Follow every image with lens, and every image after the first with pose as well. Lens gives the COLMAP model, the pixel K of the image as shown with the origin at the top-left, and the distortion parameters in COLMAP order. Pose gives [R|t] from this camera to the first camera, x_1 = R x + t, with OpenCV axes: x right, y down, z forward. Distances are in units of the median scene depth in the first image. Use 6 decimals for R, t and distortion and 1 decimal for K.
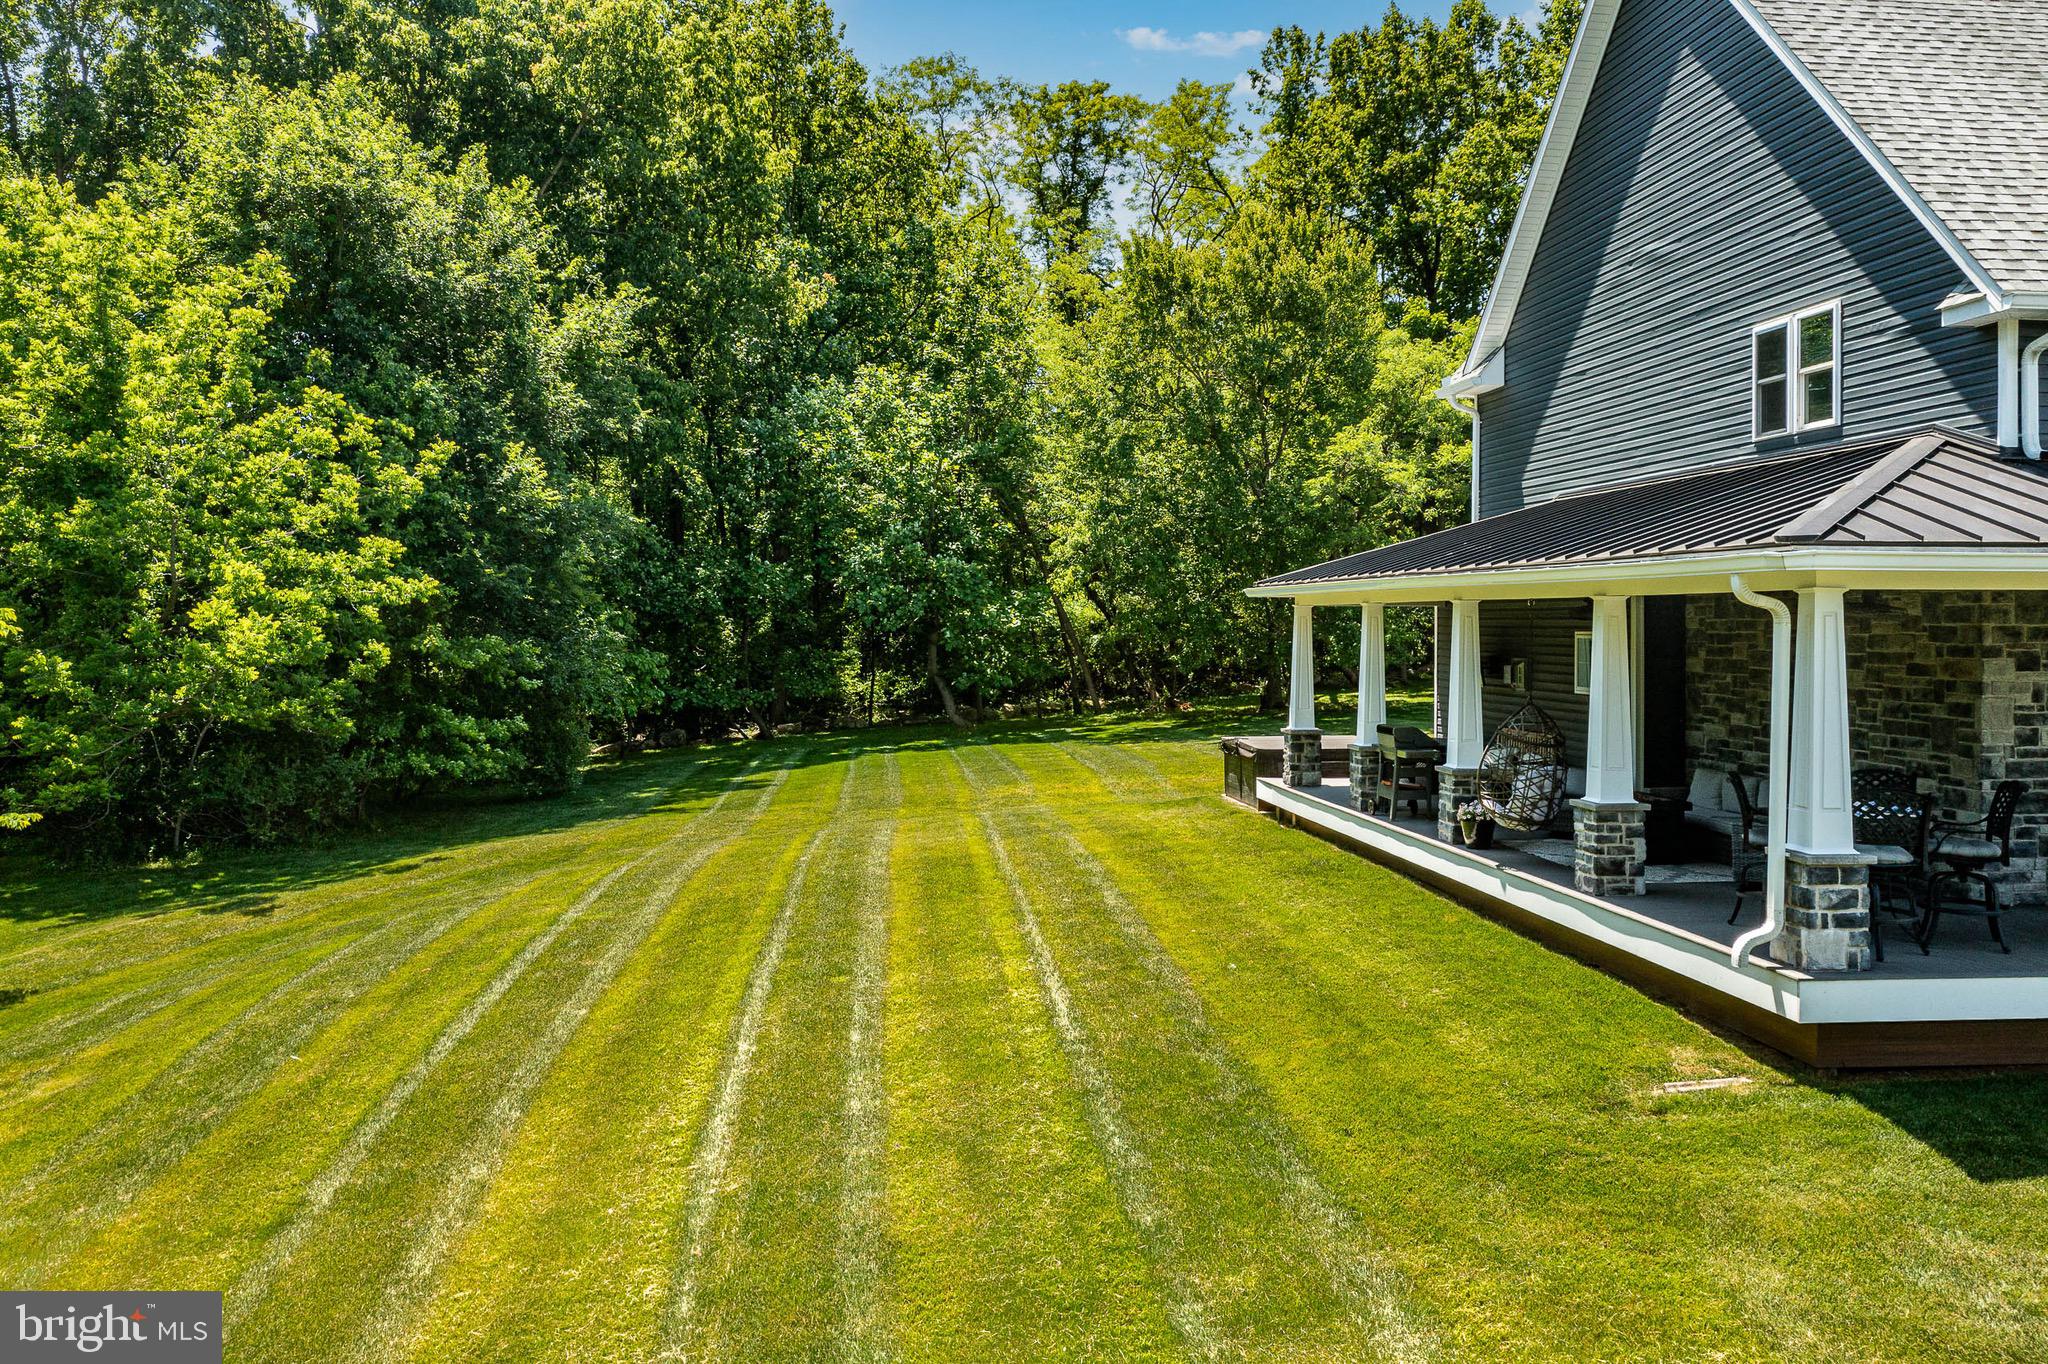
lens RADIAL K [[1641.1, 0, 987.5], [0, 1641.1, 627.2], [0, 0, 1]] dist [-0.009324, 0.006557]
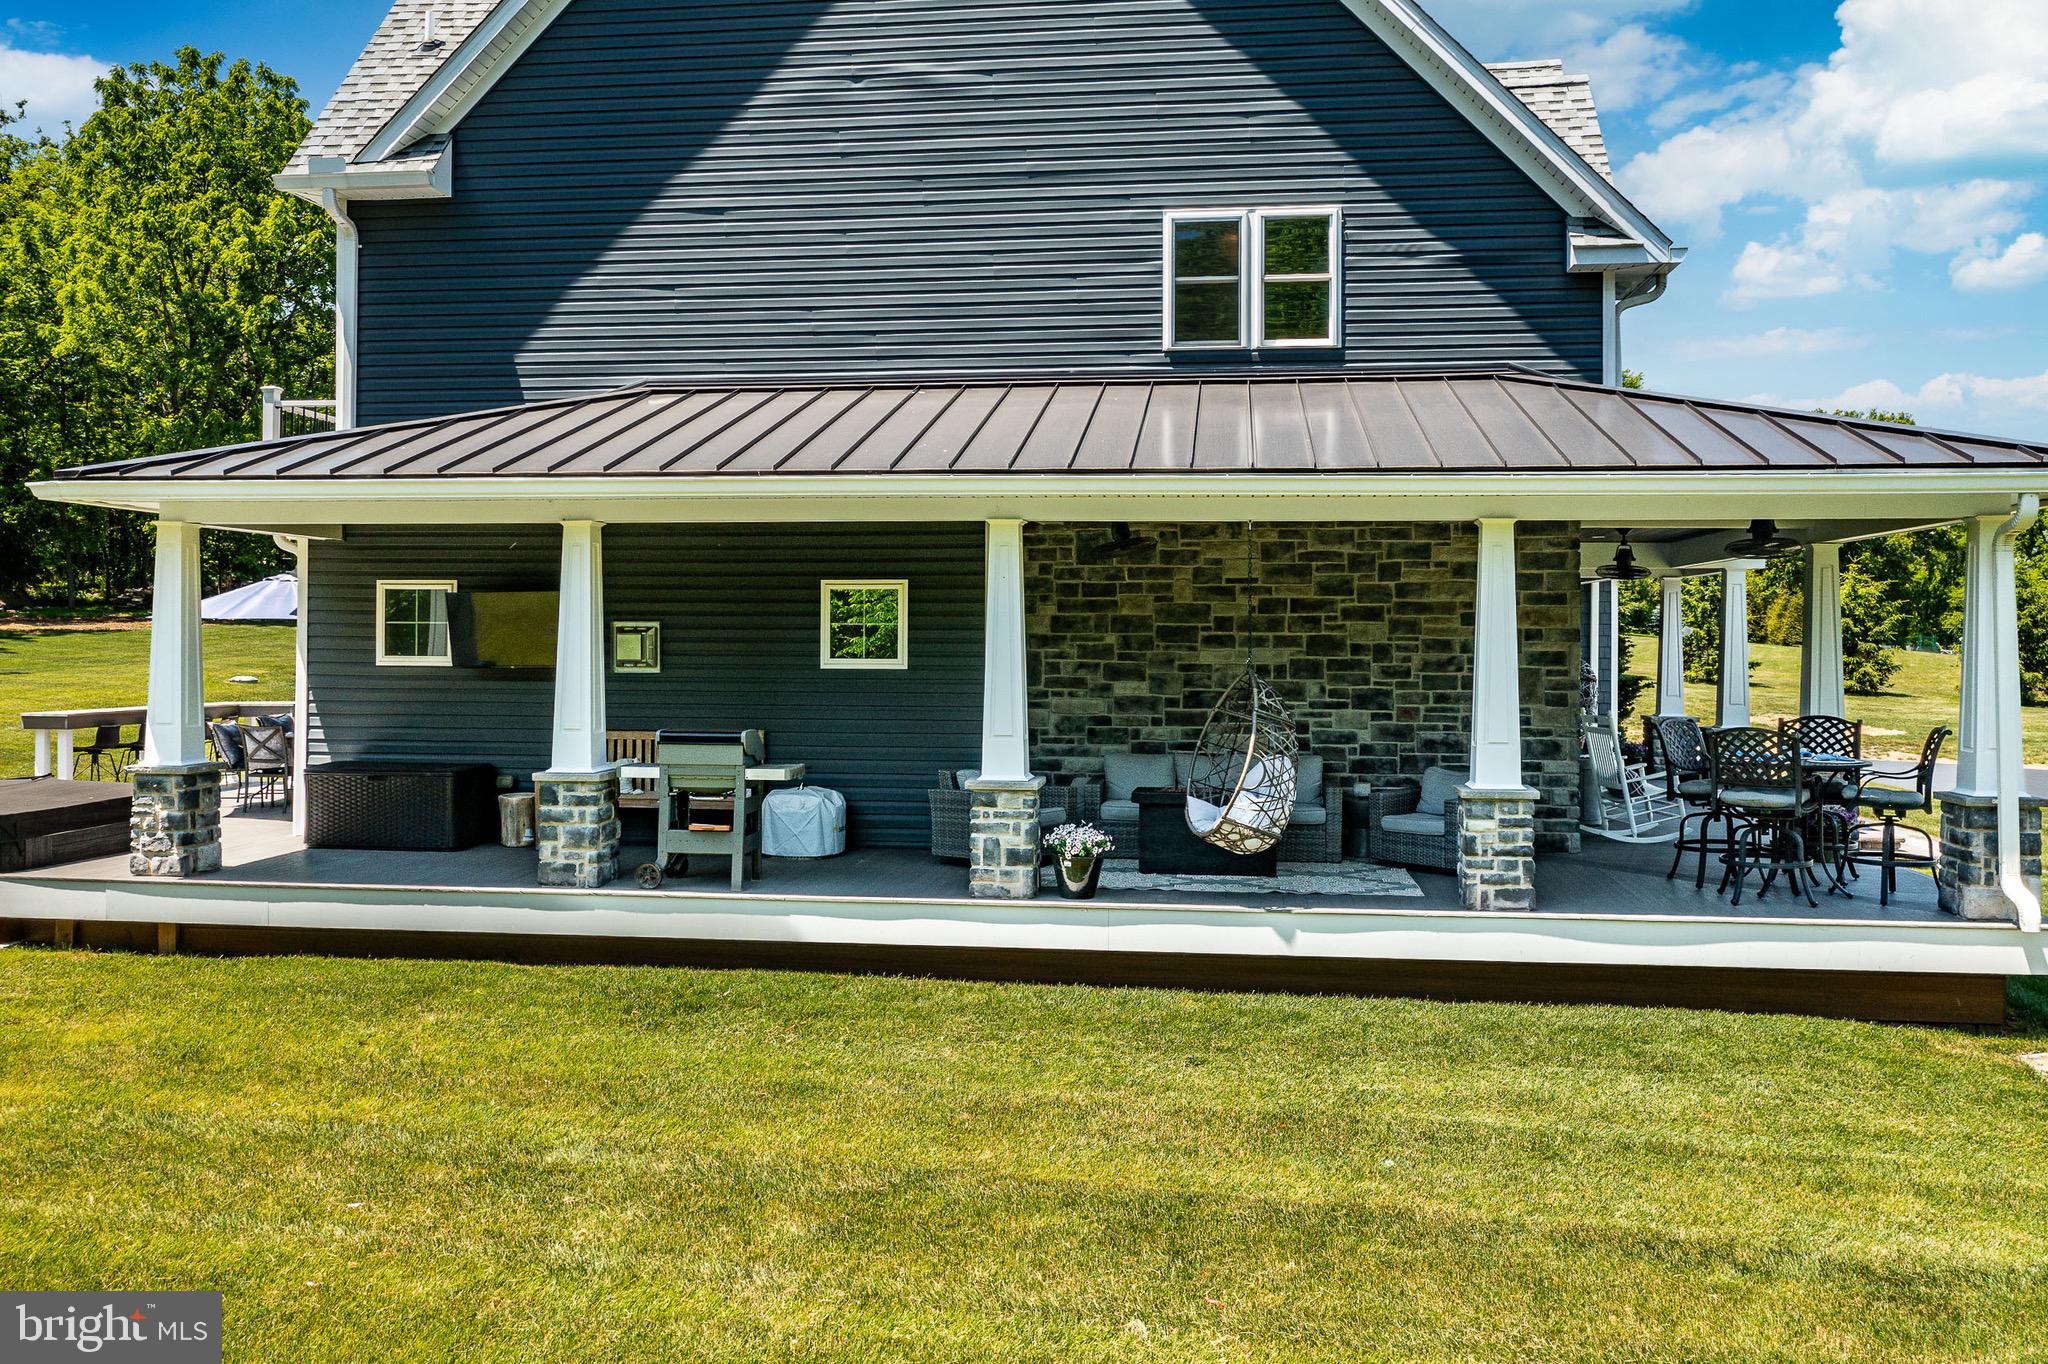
lens RADIAL K [[1676.7, 0, 1022.6], [0, 1676.7, 620.2], [0, 0, 1]] dist [-0.007382, 0.006402]
pose [[0.219791, 0.007135, 0.975521, -0.386634], [-0.001437, 0.999975, -0.006990, 0.029845], [-0.975546, 0.000135, 0.219796, 0.925116]]
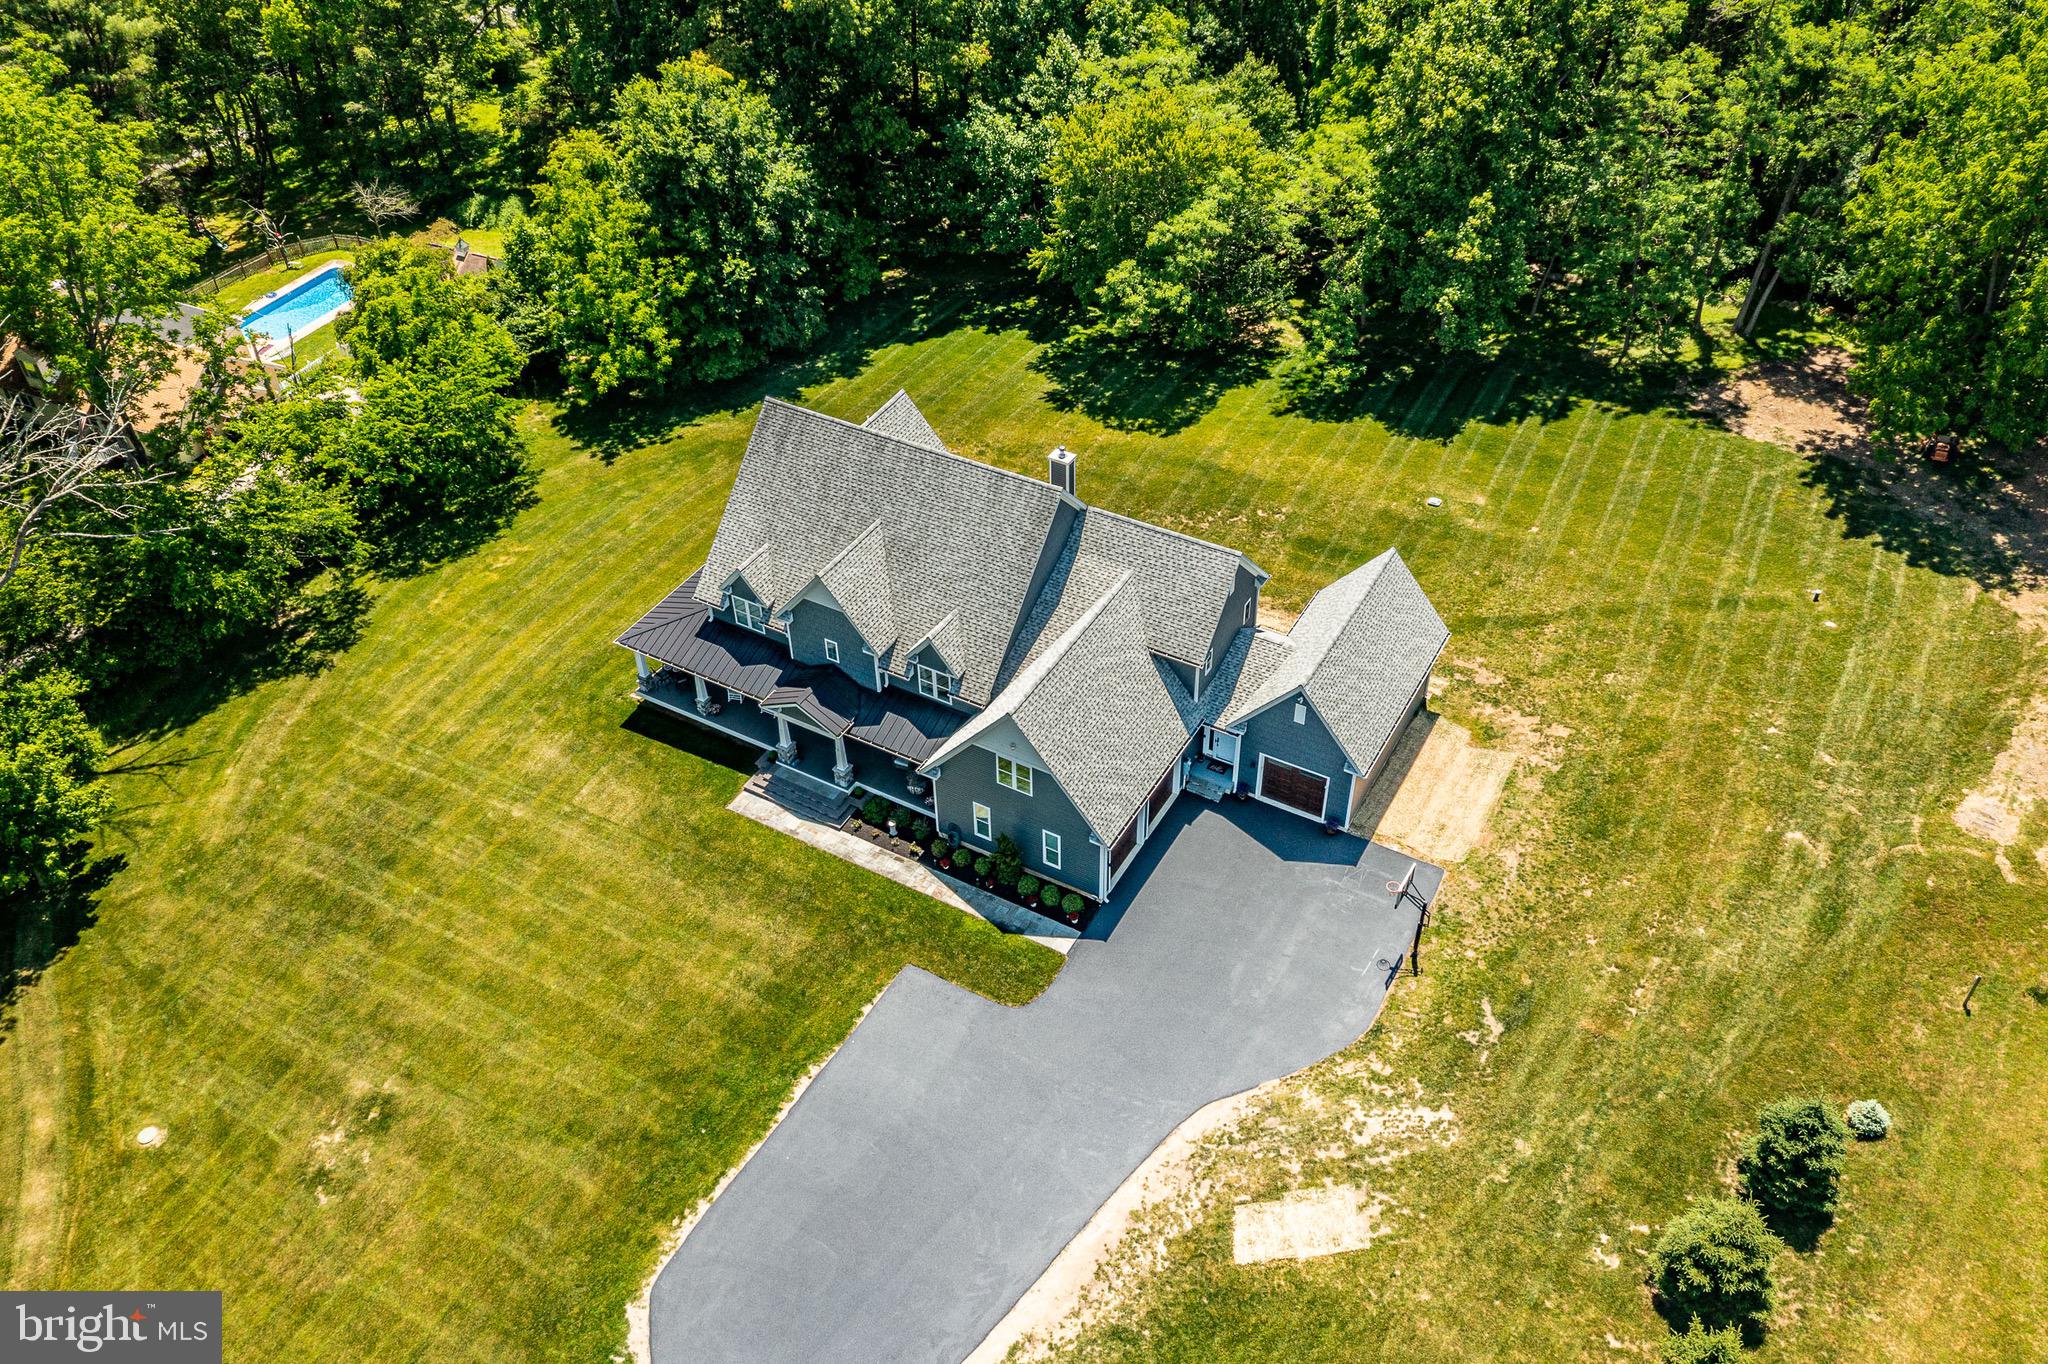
lens RADIAL K [[1615.6, 0, 1021.3], [0, 1615.6, 676.9], [0, 0, 1]] dist [-0.009259, 0.003037]
pose [[0.818248, 0.359920, -0.448249, 3.101170], [0.021534, 0.760009, 0.649555, -2.670338], [0.574461, -0.541150, 0.614126, -1.370833]]
